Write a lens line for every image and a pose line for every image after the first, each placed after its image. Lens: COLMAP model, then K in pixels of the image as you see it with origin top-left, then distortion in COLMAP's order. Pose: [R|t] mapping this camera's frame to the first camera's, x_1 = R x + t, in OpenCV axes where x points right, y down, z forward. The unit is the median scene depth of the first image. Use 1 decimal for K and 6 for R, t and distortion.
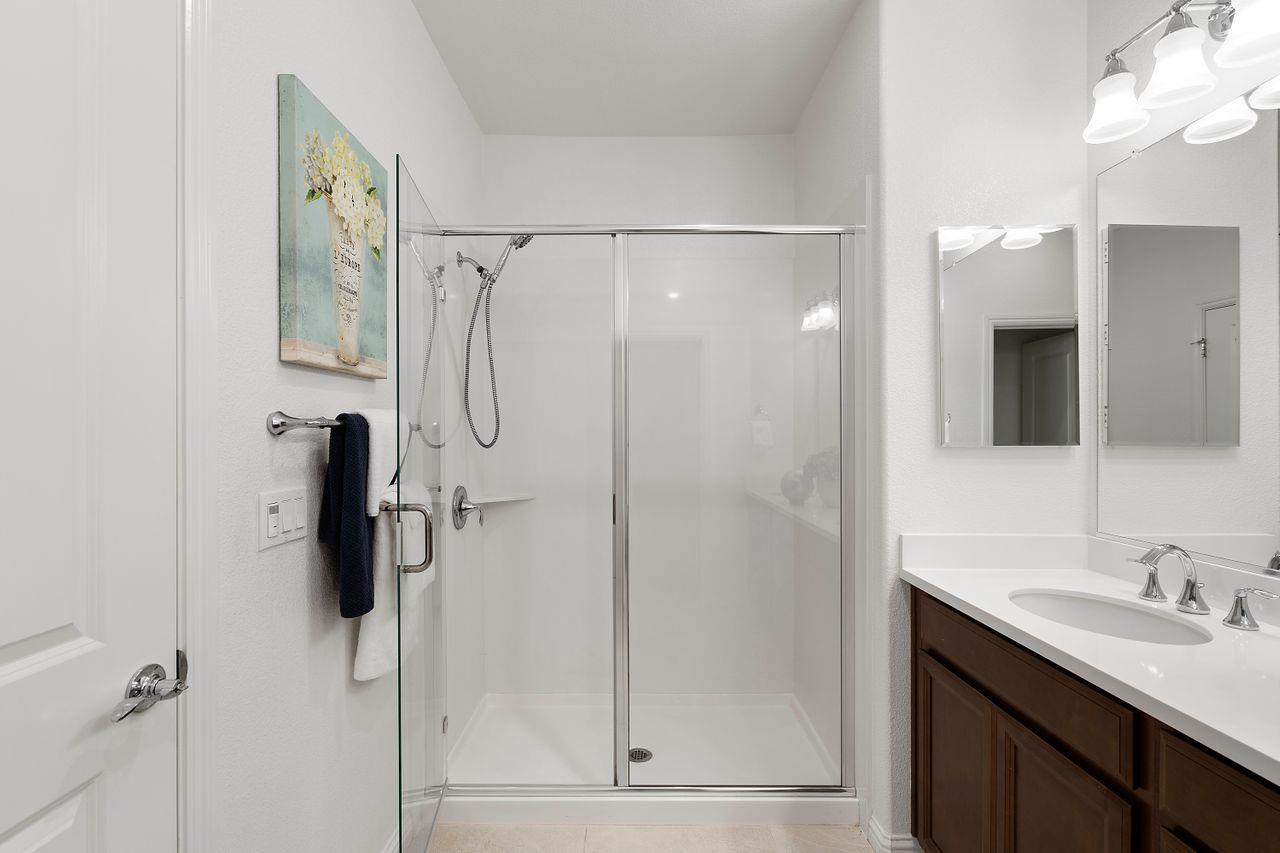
lens RADIAL K [[584.0, 0, 638.4], [0, 584.0, 430.4], [0, 0, 1]] dist [-0.001661, 0.001471]
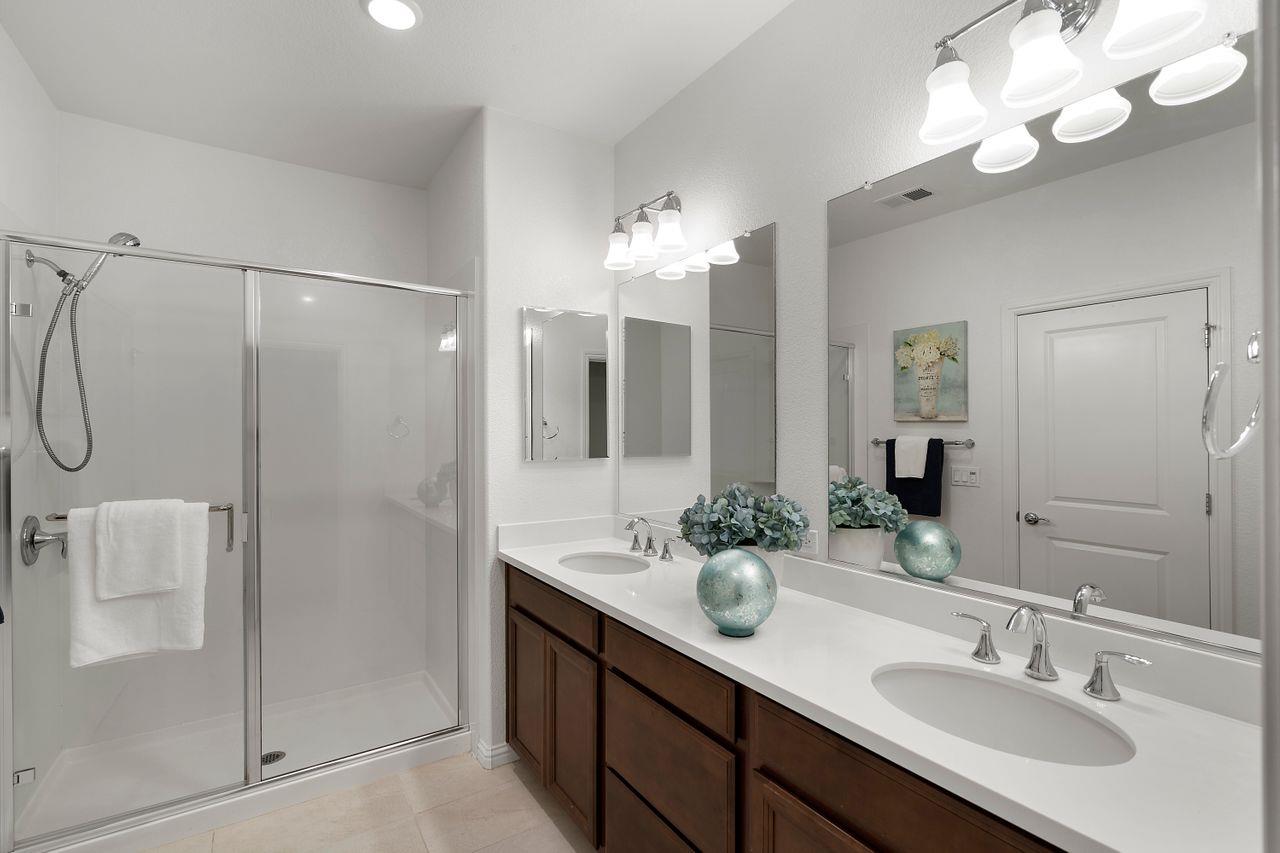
lens RADIAL K [[584.0, 0, 637.3], [0, 584.0, 429.2], [0, 0, 1]] dist [-0.001661, 0.001471]
pose [[0.839728, -0.001284, 0.543006, -0.021457], [0.000839, 0.999999, 0.001067, -0.050598], [-0.543007, -0.000440, 0.839728, -0.333557]]
